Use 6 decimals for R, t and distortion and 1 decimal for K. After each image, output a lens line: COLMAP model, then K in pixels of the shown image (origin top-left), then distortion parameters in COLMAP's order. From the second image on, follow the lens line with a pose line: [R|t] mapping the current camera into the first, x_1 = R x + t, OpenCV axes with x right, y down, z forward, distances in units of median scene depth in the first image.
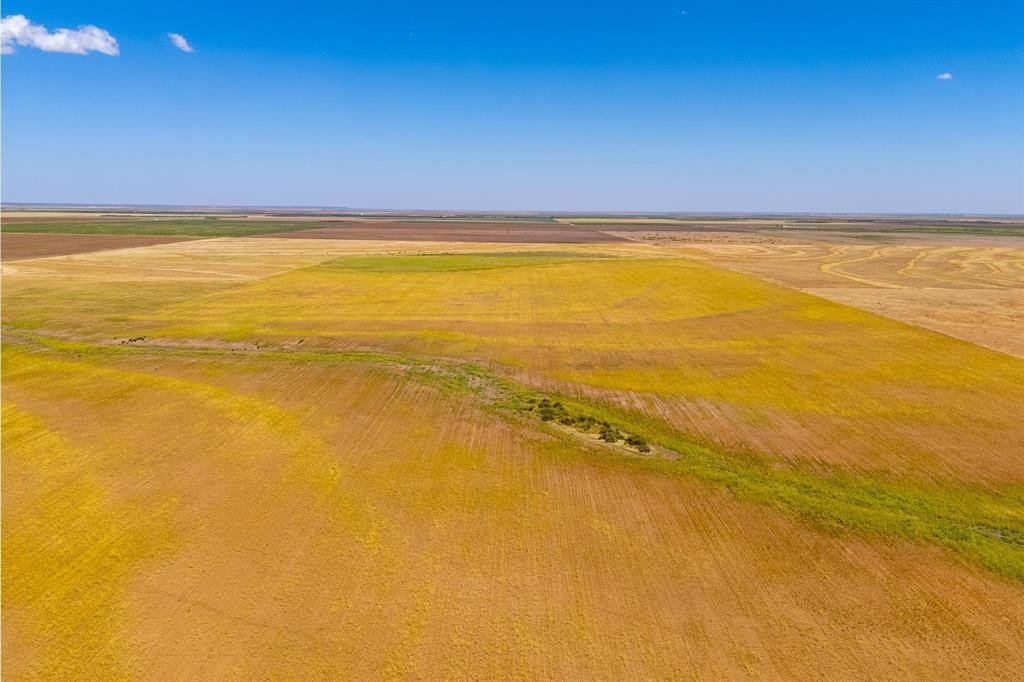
lens RADIAL K [[753.3, 0, 512.0], [0, 753.3, 341.0], [0, 0, 1]] dist [0.031144, -0.006651]
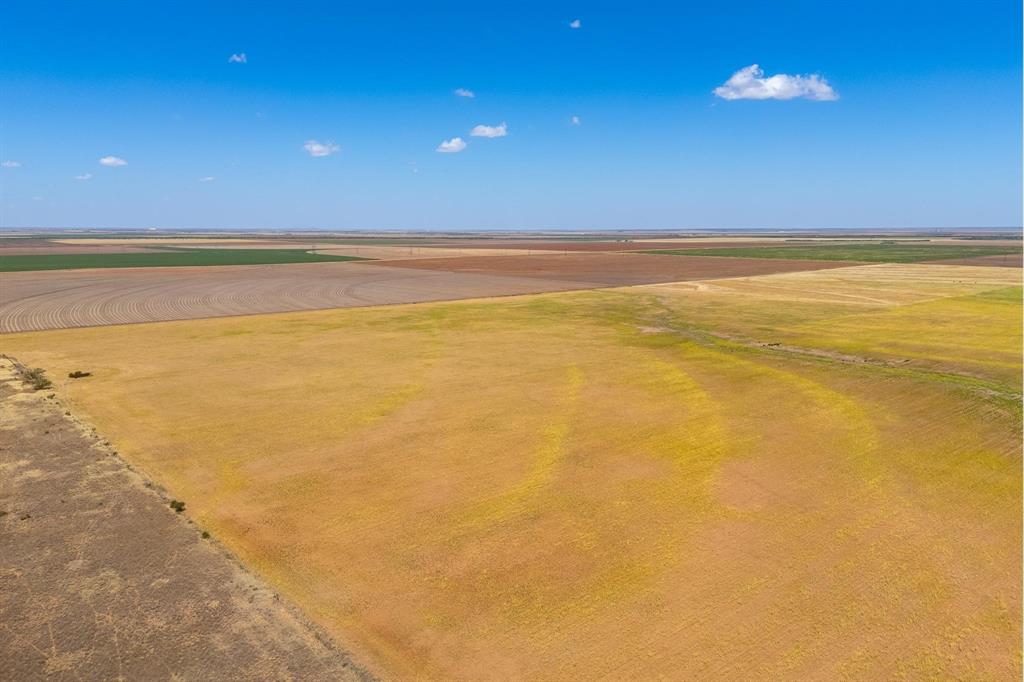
lens RADIAL K [[753.3, 0, 512.0], [0, 753.3, 341.0], [0, 0, 1]] dist [0.031144, -0.006651]
pose [[0.670193, 0.097923, -0.735698, 0.103132], [-0.119958, 0.992516, 0.022829, 0.010385], [0.732428, 0.072953, 0.676924, -0.136104]]
